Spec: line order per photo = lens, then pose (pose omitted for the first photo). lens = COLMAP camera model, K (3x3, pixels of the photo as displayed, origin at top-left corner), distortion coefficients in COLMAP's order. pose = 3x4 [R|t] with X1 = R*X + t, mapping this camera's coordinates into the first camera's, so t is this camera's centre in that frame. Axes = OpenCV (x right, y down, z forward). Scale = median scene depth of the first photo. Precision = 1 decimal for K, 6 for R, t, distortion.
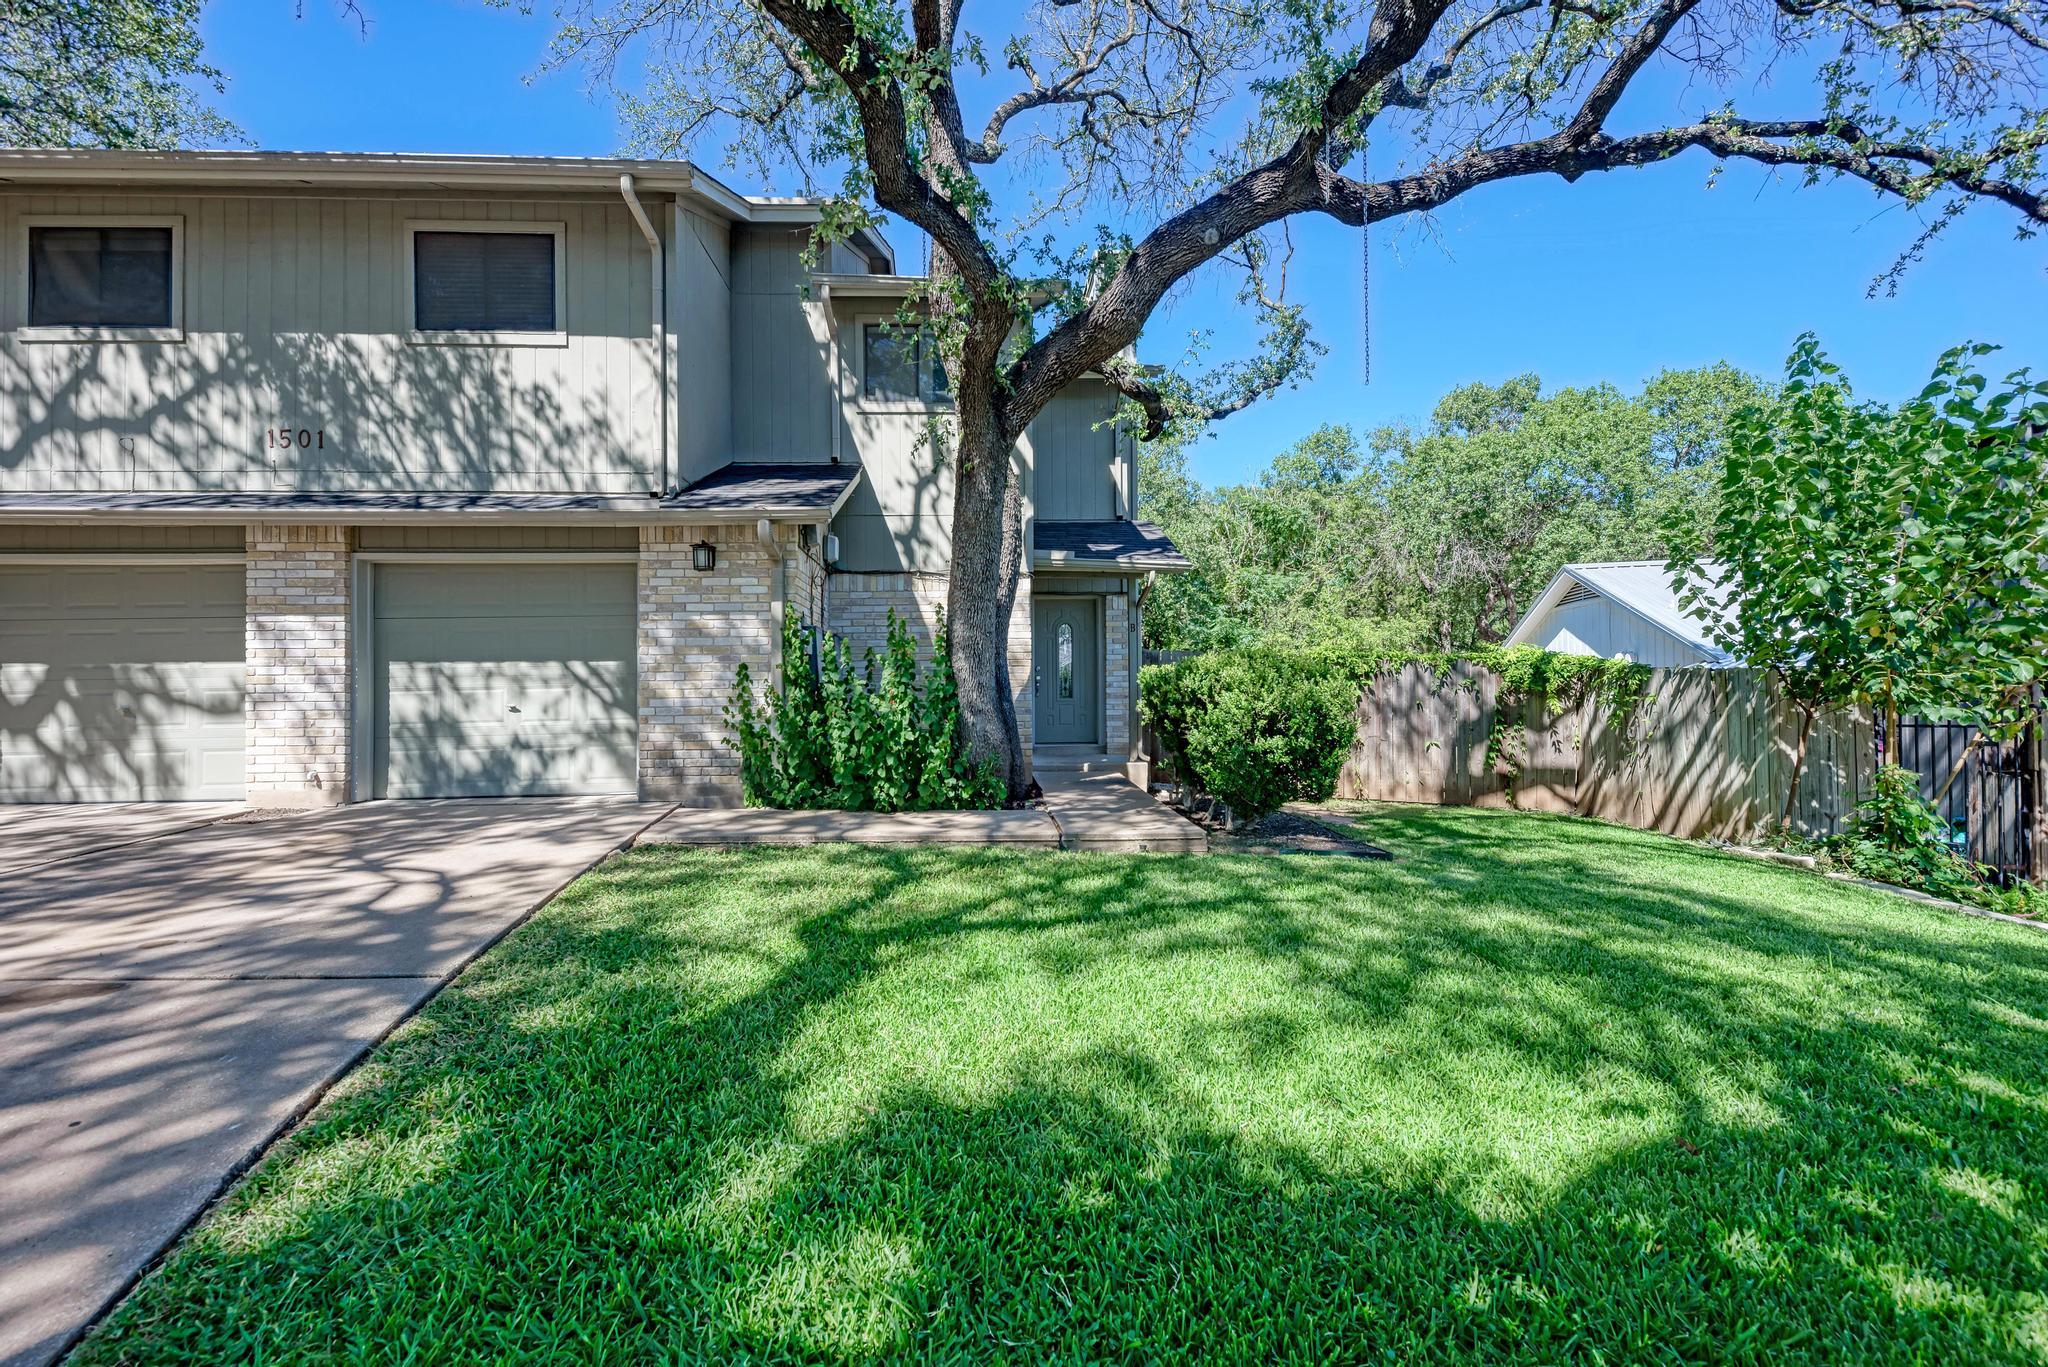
lens RADIAL K [[843.2, 0, 1012.9], [0, 843.2, 682.7], [0, 0, 1]] dist [-0.008735, 0.000902]
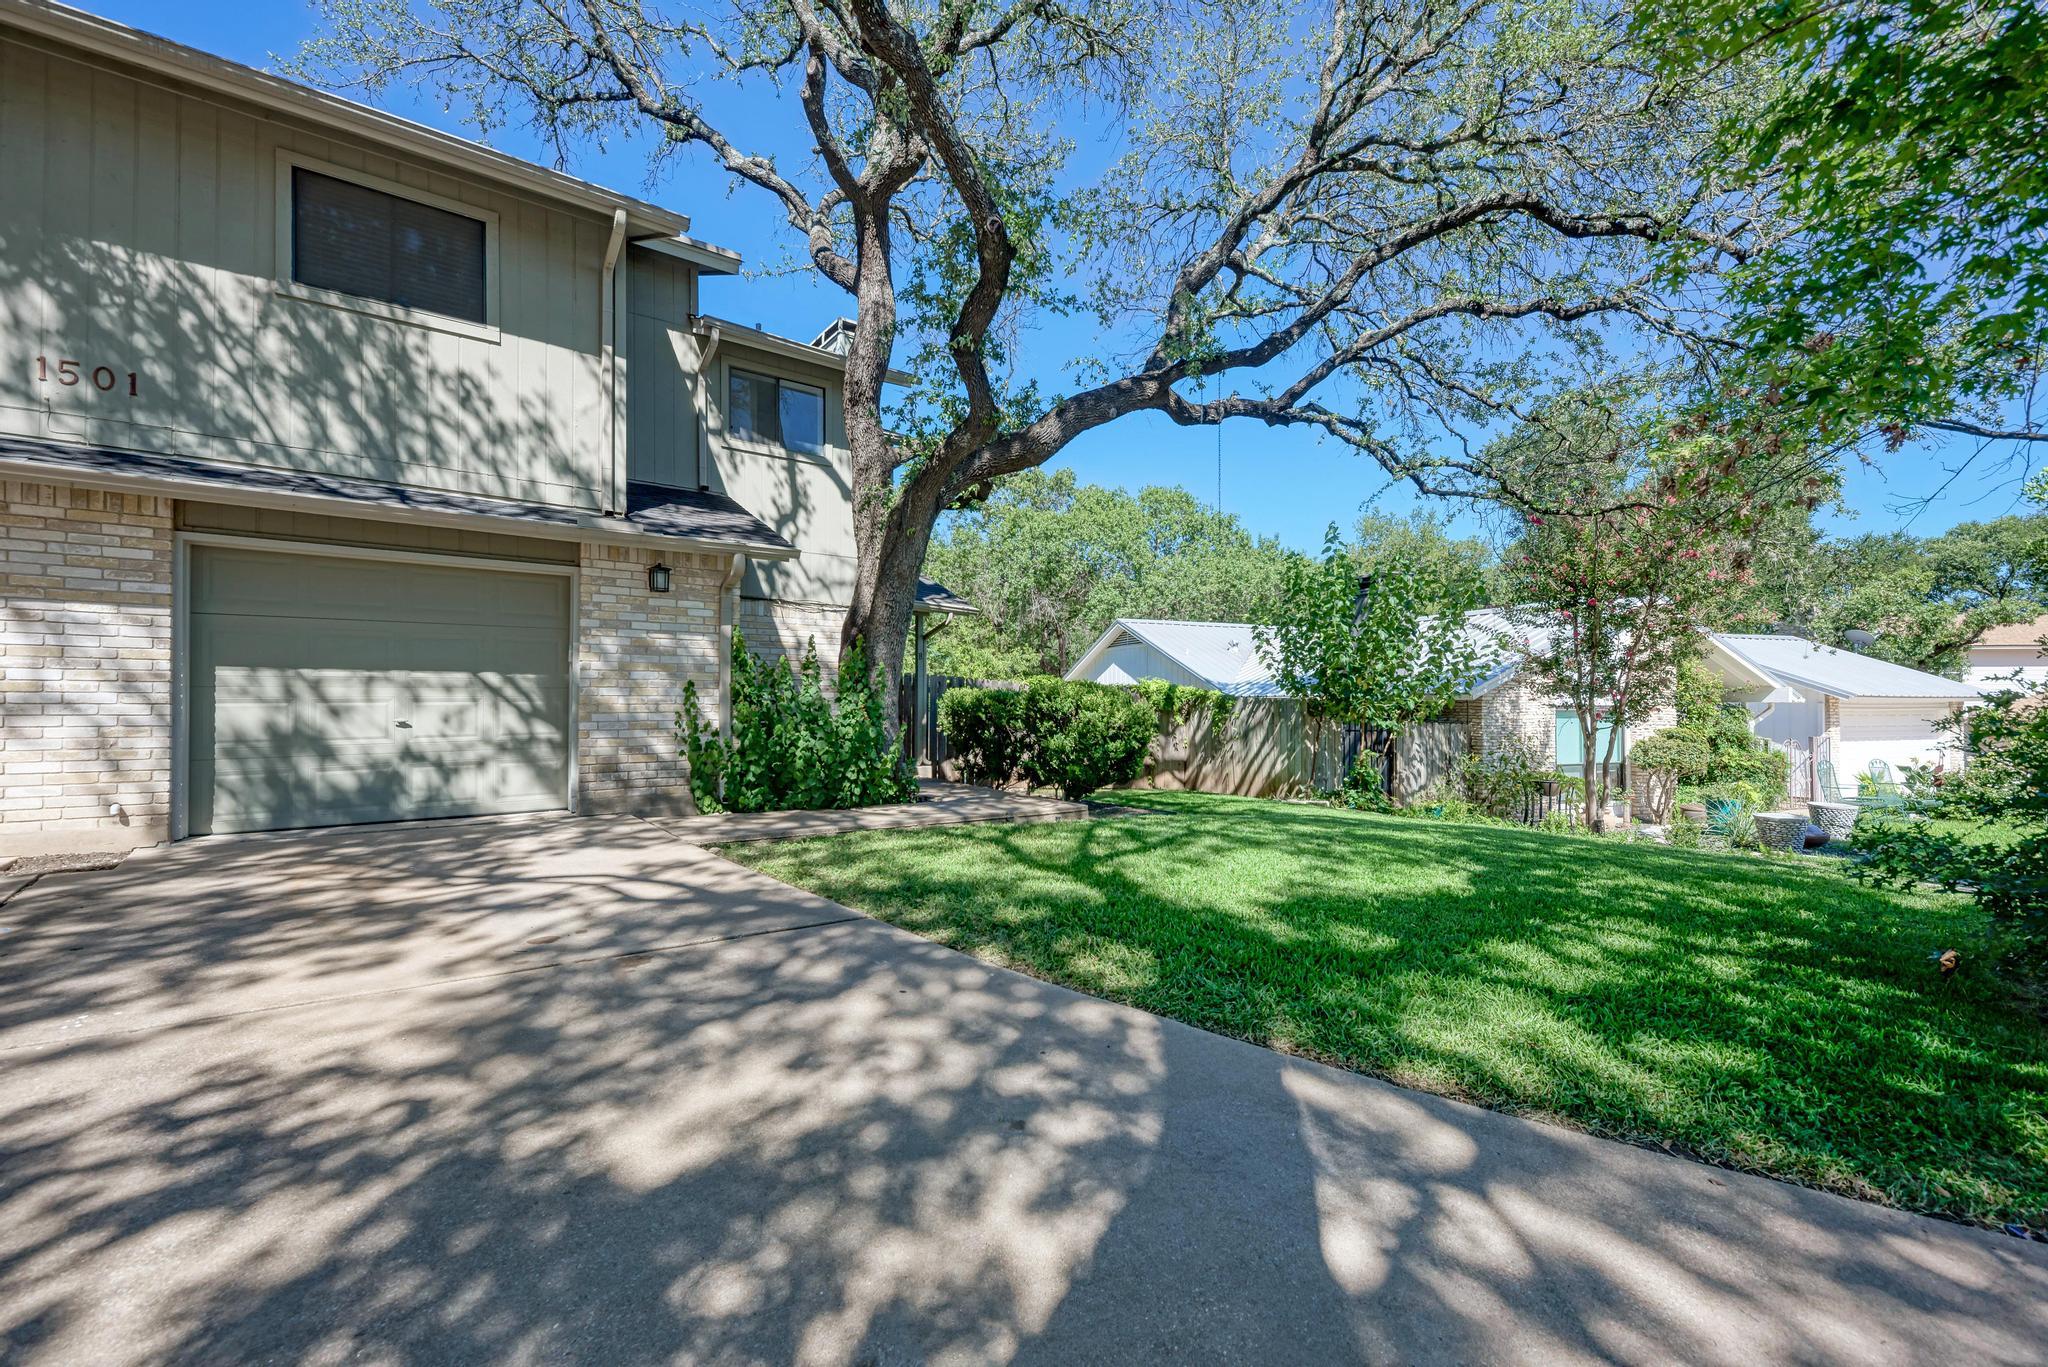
lens RADIAL K [[843.2, 0, 1023.4], [0, 843.2, 695.7], [0, 0, 1]] dist [-0.008735, 0.000902]
pose [[0.814607, 0.017696, 0.579744, -0.593799], [-0.017126, 0.999833, -0.006454, -0.001129], [-0.579761, -0.004671, 0.814773, -0.121320]]
